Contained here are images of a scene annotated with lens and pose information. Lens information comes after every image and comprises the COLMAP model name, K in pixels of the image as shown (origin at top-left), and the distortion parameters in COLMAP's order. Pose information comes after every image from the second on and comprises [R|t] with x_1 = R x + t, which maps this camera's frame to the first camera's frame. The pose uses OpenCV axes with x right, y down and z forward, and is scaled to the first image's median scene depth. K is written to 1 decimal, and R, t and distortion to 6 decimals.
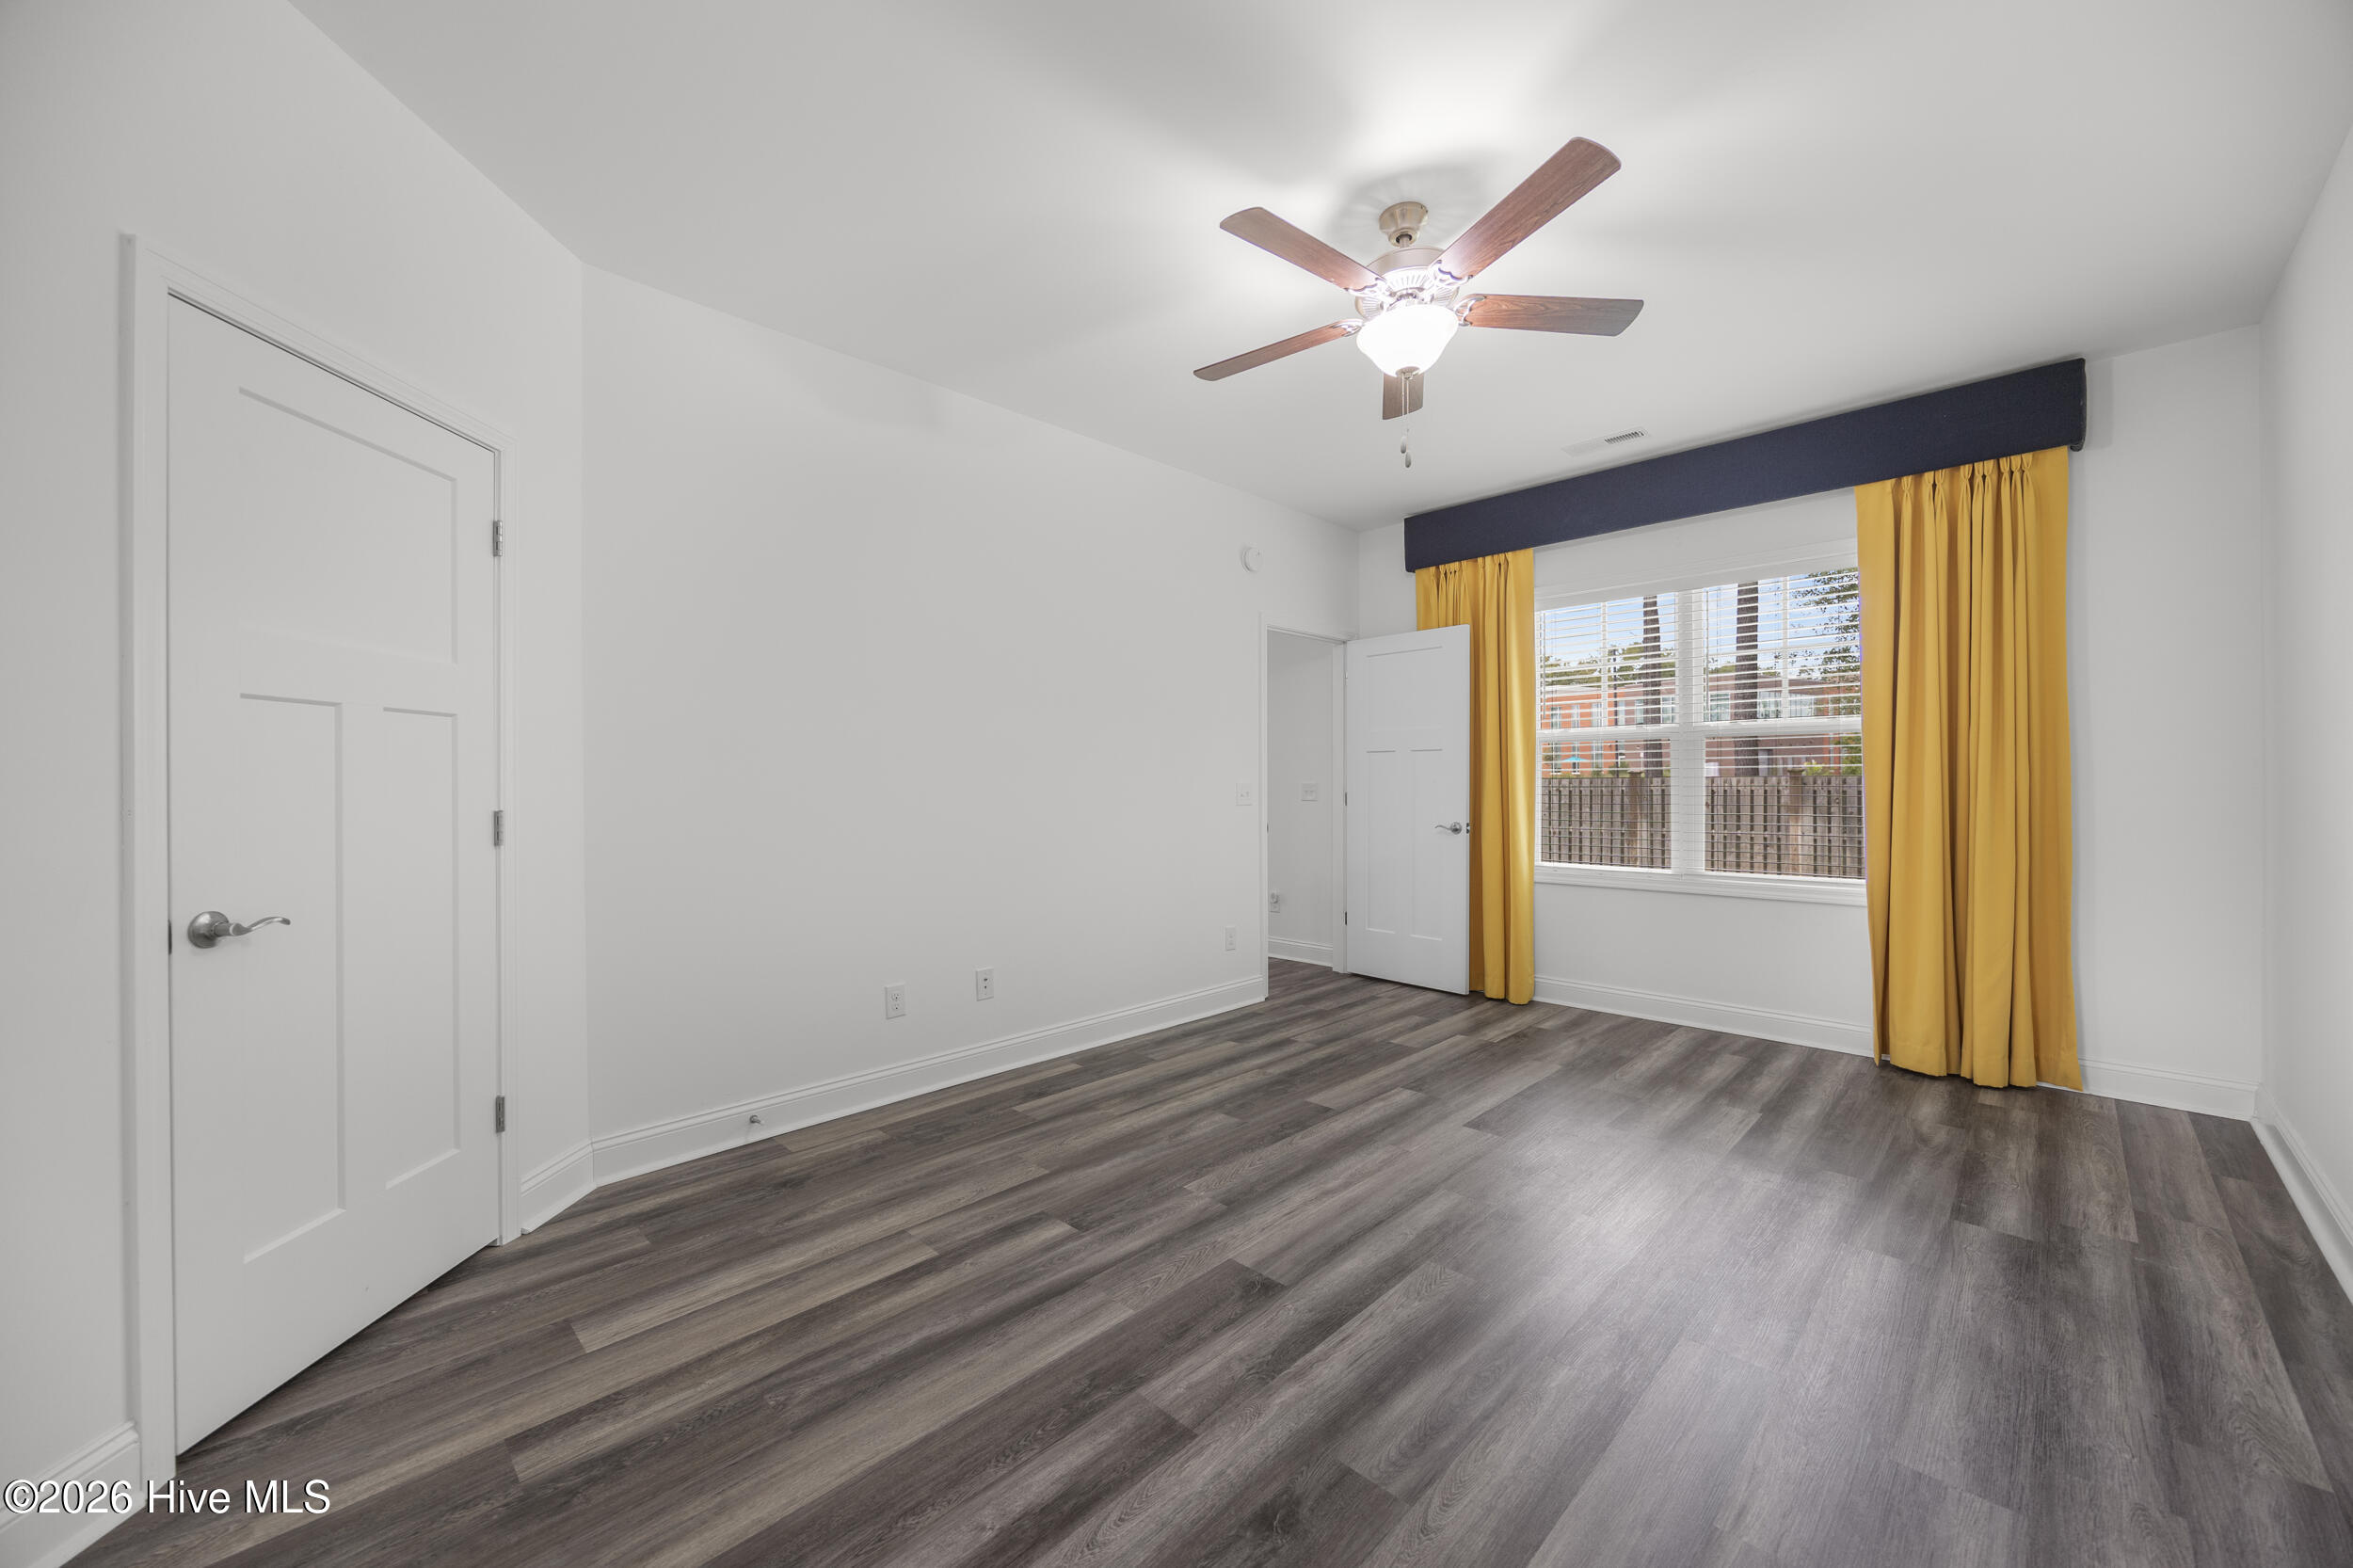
lens RADIAL K [[896.4, 0, 1170.7], [0, 896.4, 786.9], [0, 0, 1]] dist [-0.000090, 0.000172]
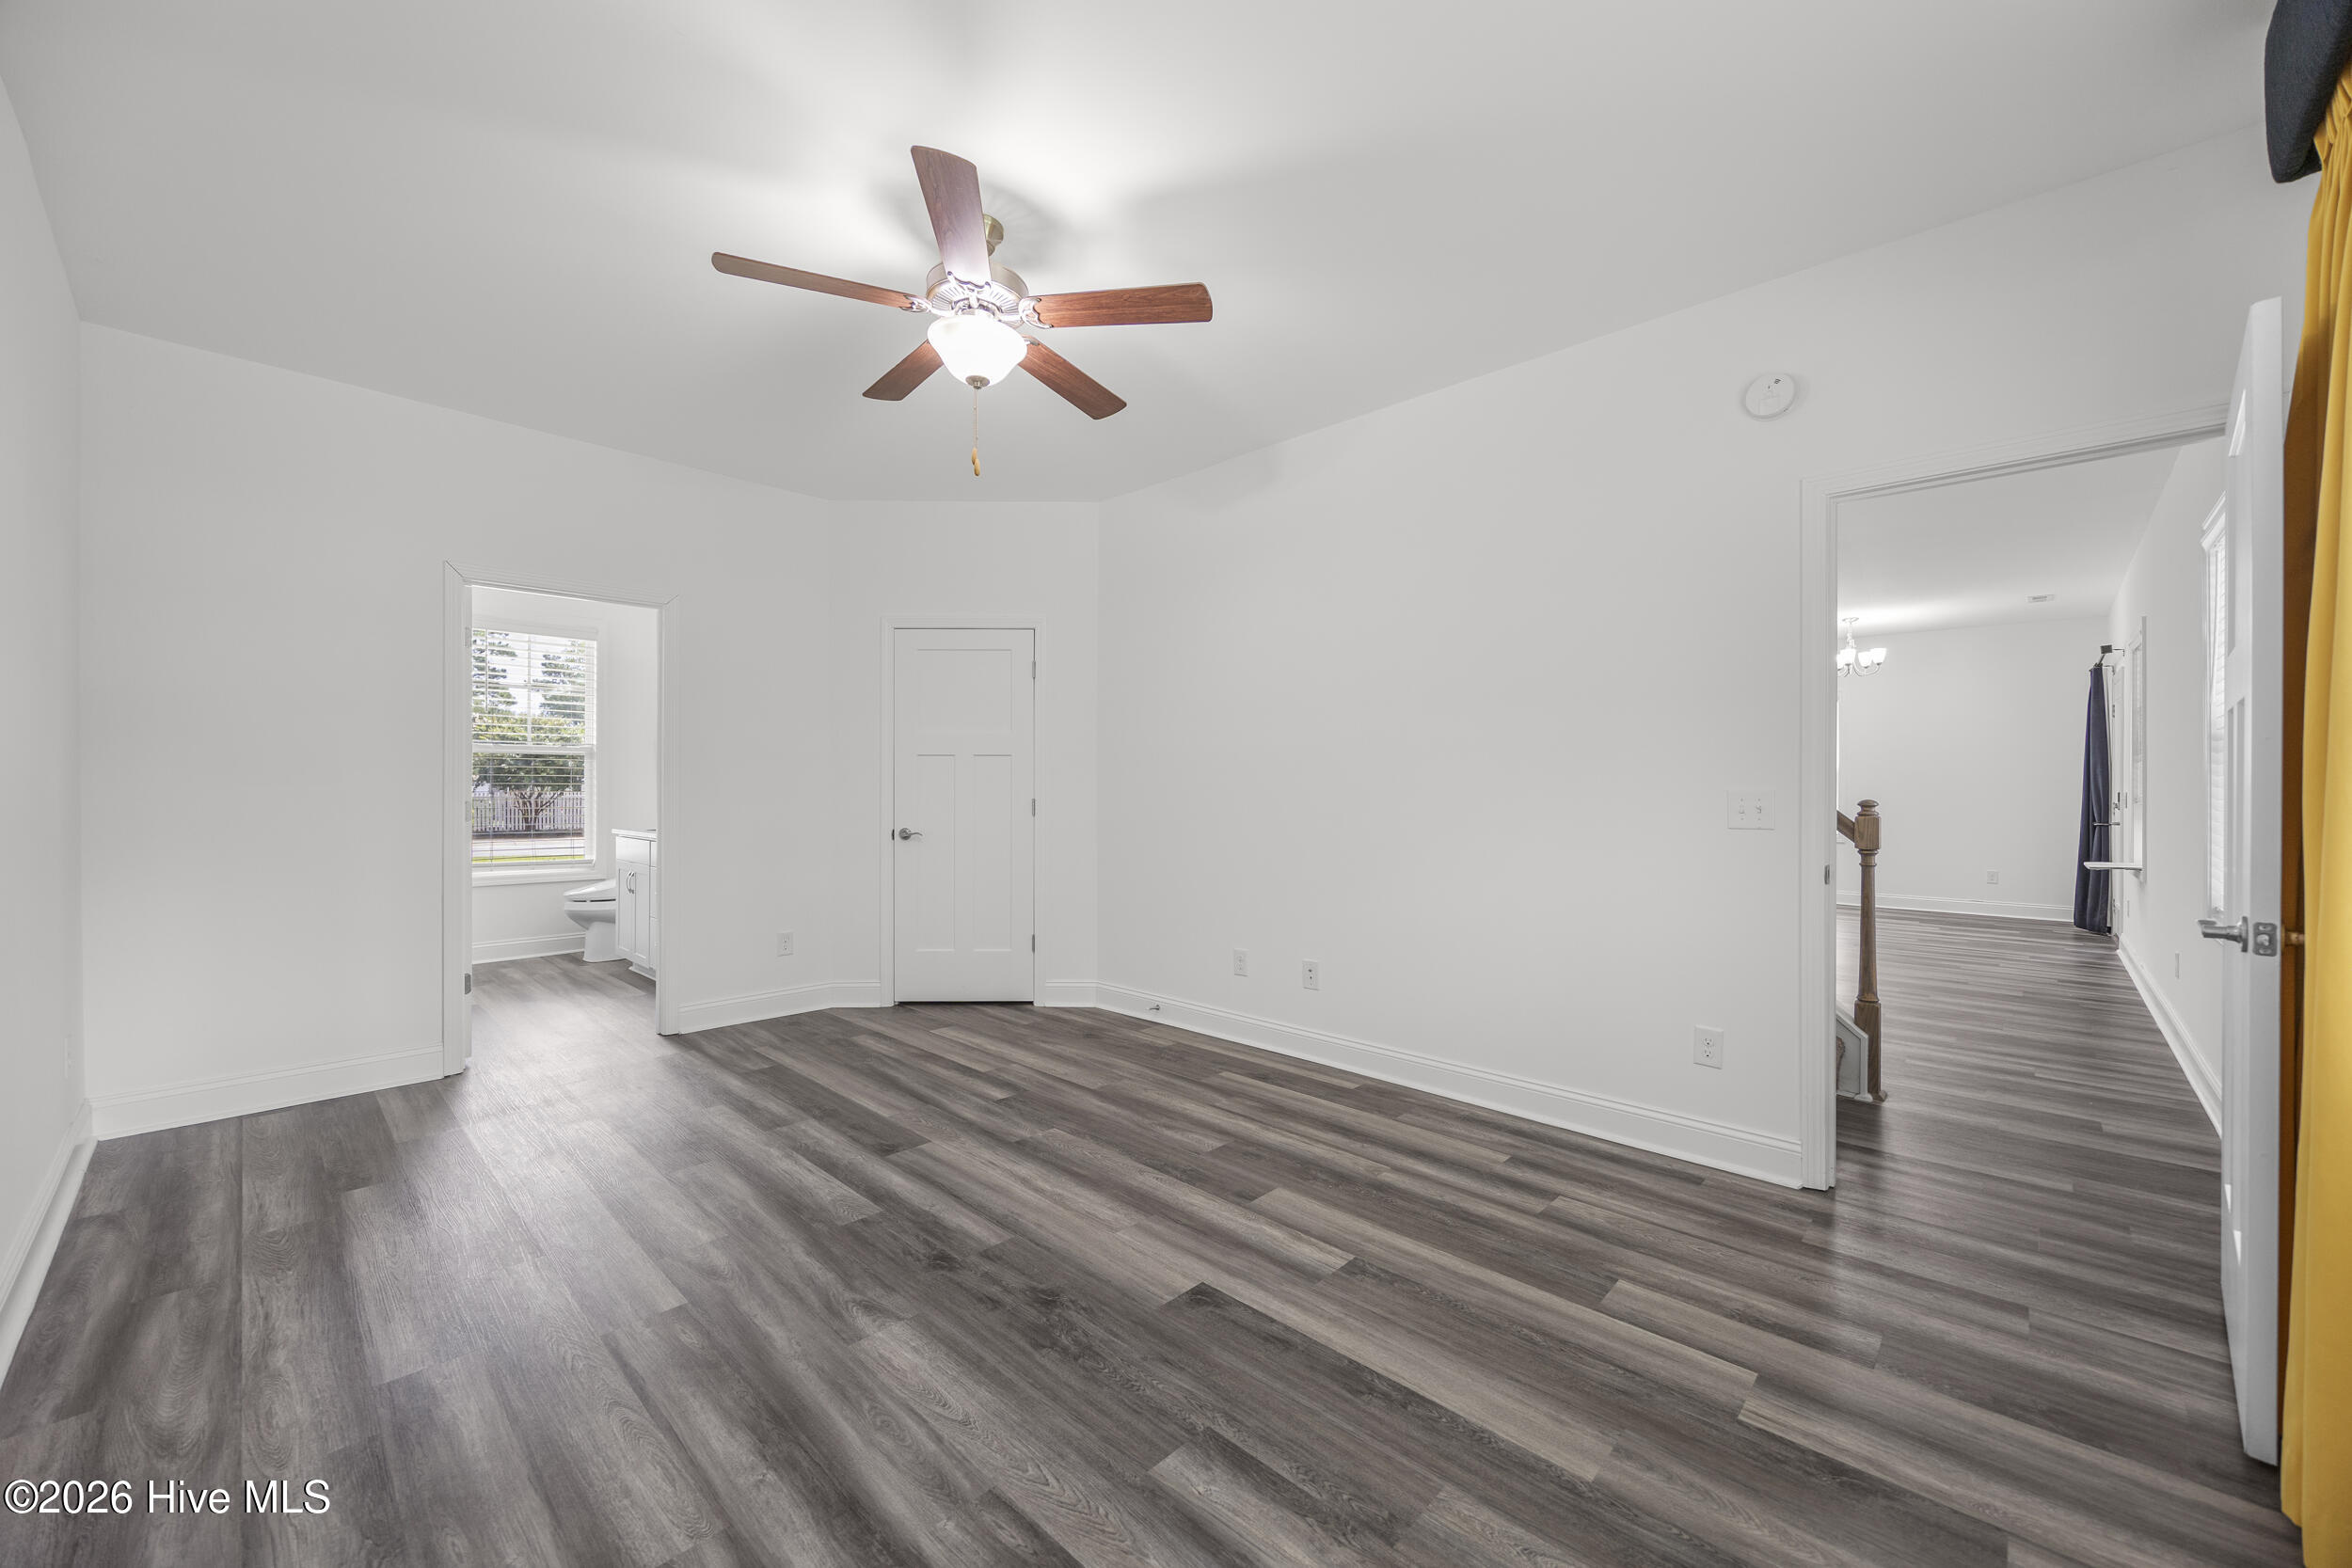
lens RADIAL K [[896.9, 0, 1169.7], [0, 896.9, 784.2], [0, 0, 1]] dist [-0.001521, -0.000251]
pose [[0.015232, 0.001766, -0.999882, 1.115718], [-0.007255, 0.999972, 0.001655, -0.011372], [0.999858, 0.007229, 0.015244, 1.049628]]
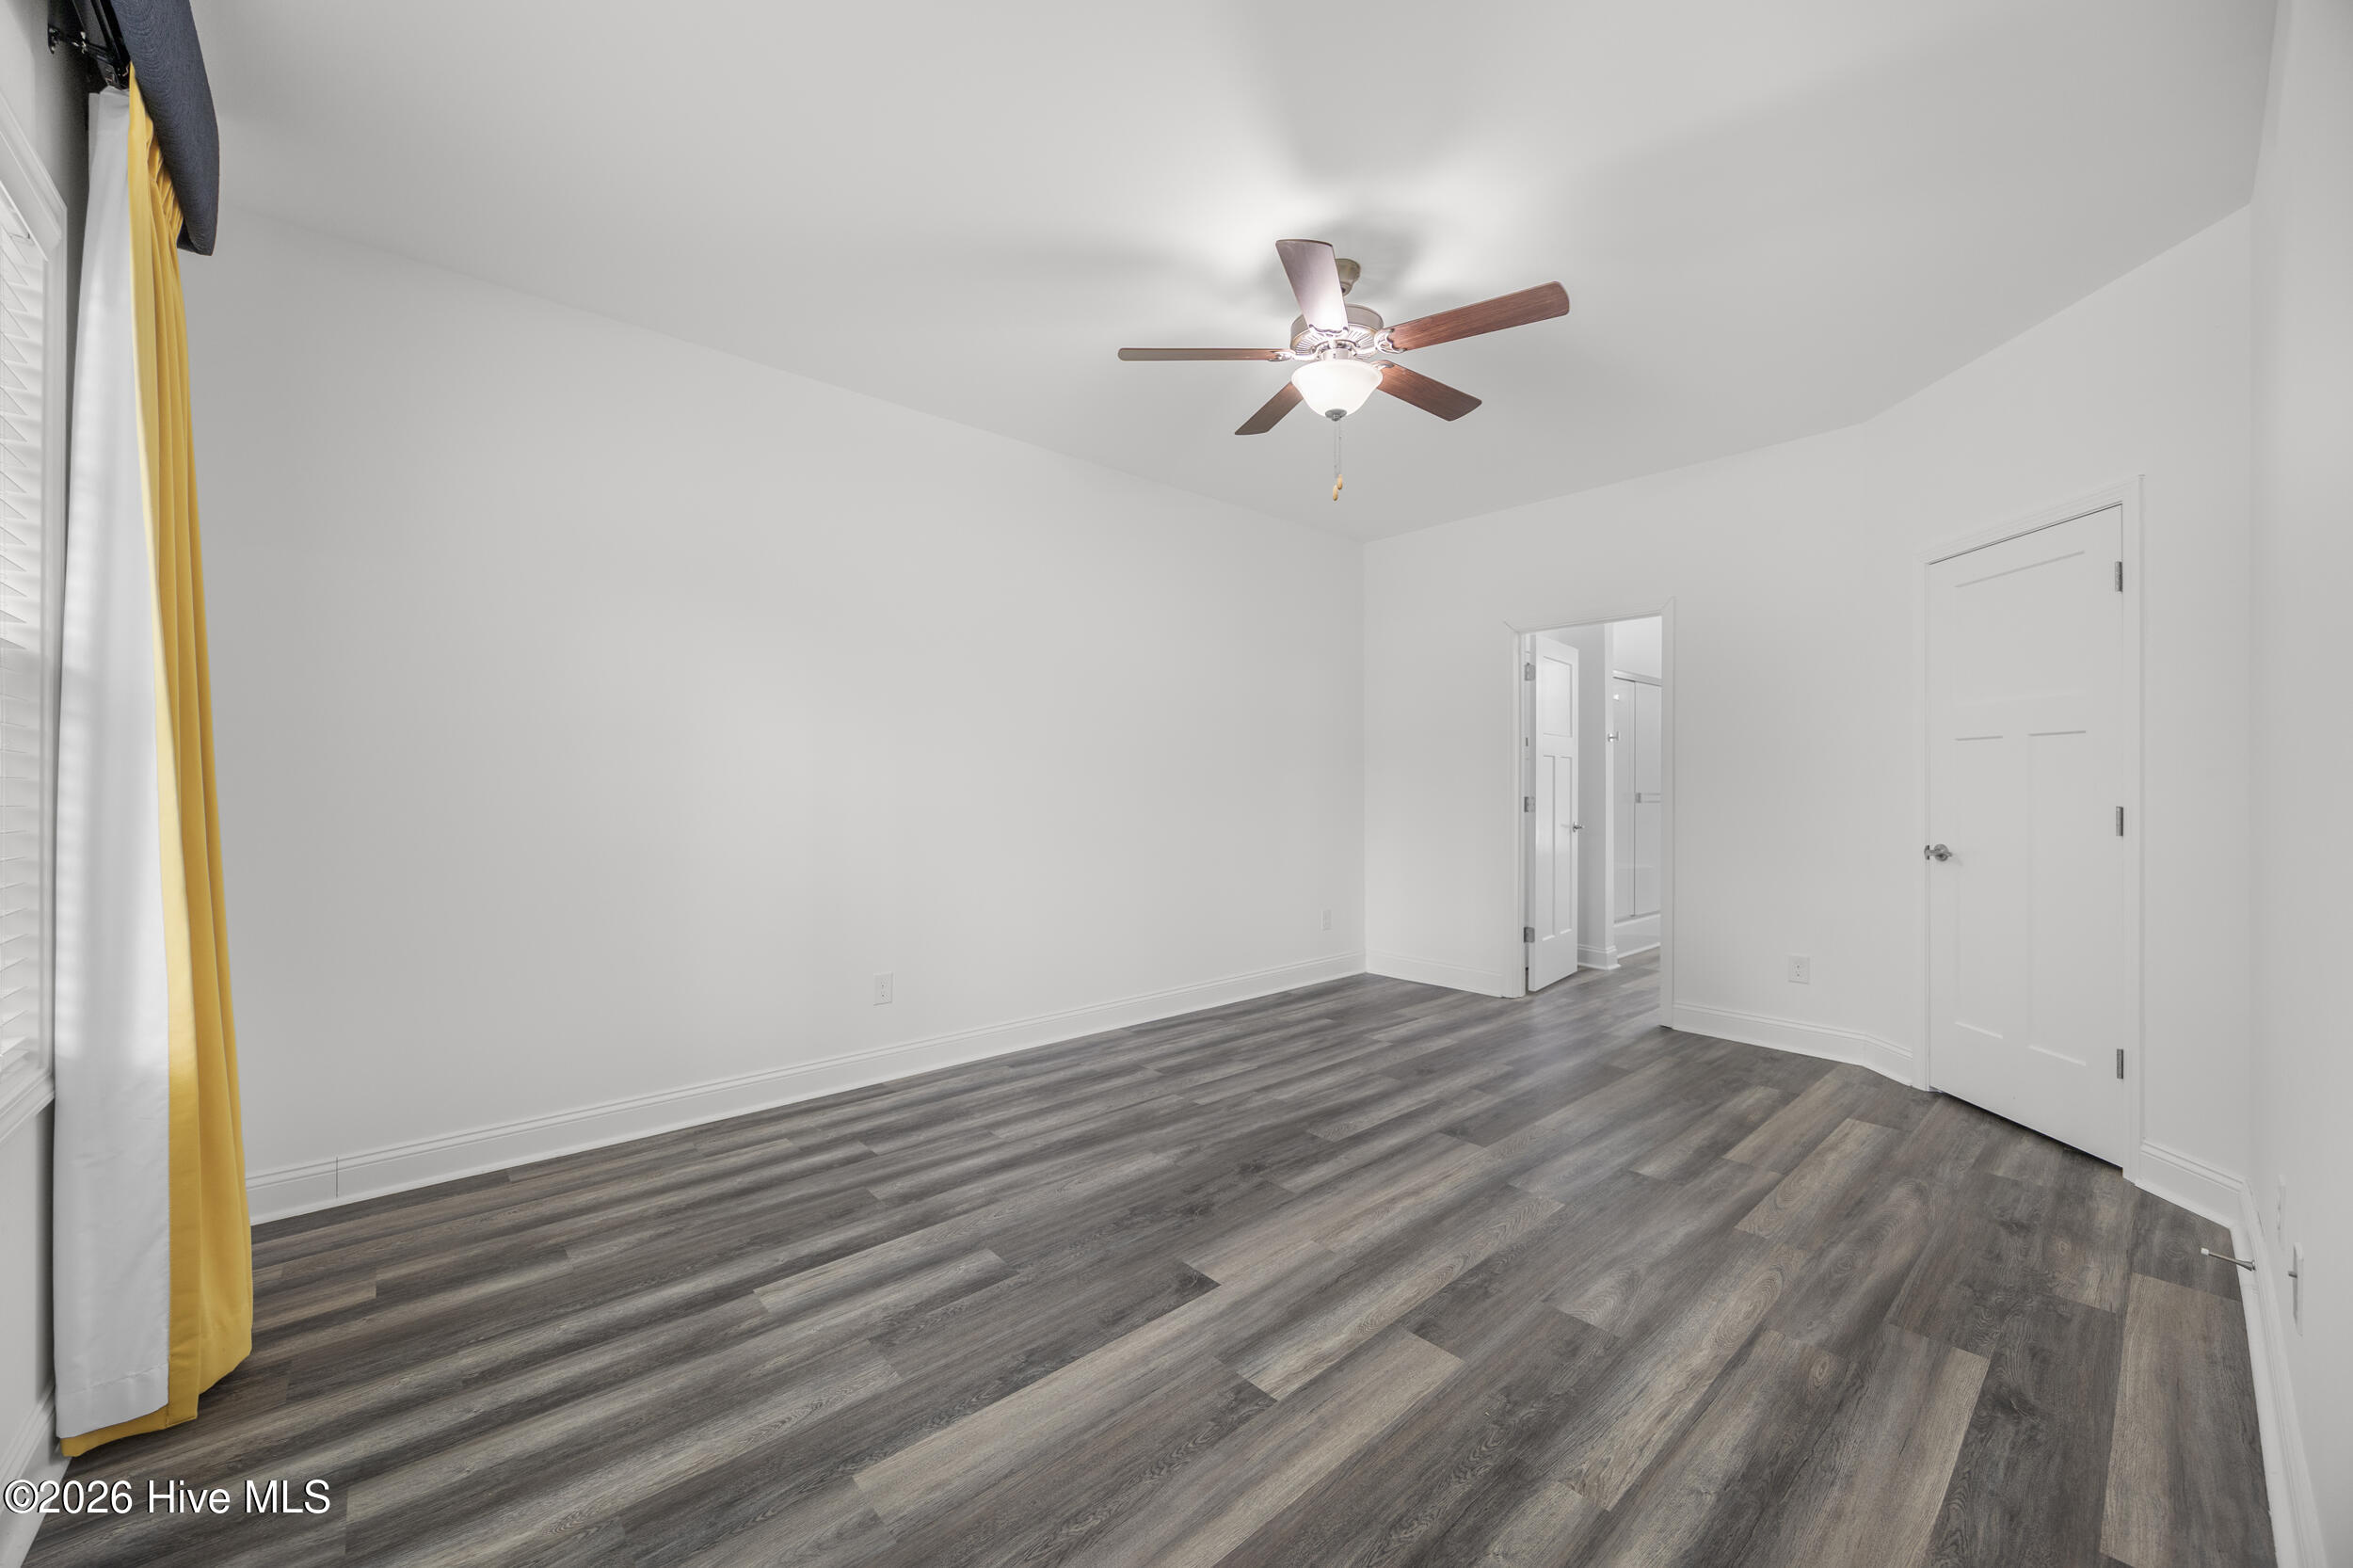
lens RADIAL K [[897.3, 0, 1170.2], [0, 897.3, 784.2], [0, 0, 1]] dist [-0.001521, -0.000251]
pose [[-0.997824, 0.004393, 0.065786, 0.345908], [0.004625, 0.999984, 0.003371, -0.011229], [-0.065770, 0.003668, -0.997828, 1.846787]]
